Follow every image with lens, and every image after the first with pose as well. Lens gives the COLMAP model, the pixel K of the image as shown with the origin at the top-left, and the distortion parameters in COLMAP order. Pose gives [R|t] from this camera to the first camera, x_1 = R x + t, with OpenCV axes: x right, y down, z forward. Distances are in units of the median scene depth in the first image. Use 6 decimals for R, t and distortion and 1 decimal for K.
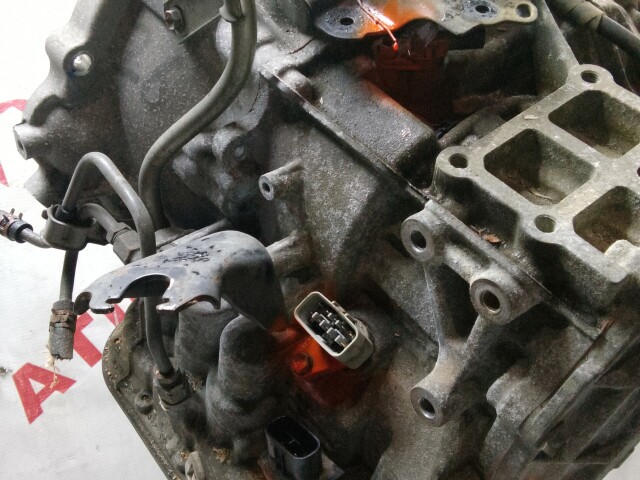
lens RADIAL K [[673.9, 0, 320.0], [0, 673.9, 240.0], [0, 0, 1]] dist [0.013390, 0.004891]
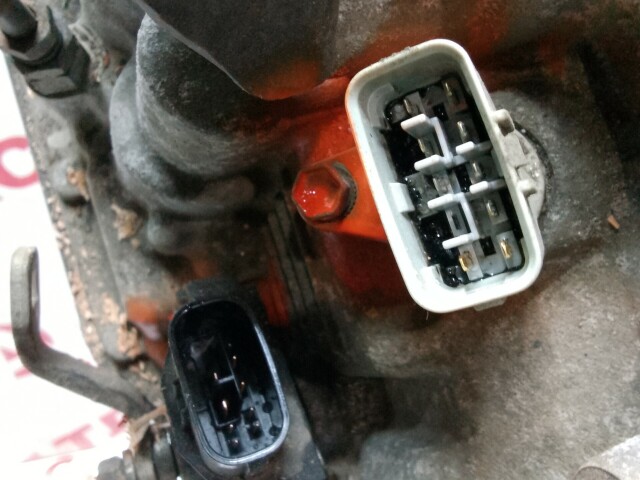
lens RADIAL K [[673.9, 0, 320.0], [0, 673.9, 240.0], [0, 0, 1]] dist [0.013390, 0.004891]
pose [[0.930049, 0.364086, 0.049493, -0.034800], [-0.328034, 0.762067, 0.558254, 0.004941], [0.165536, -0.535440, 0.828192, 0.638072]]
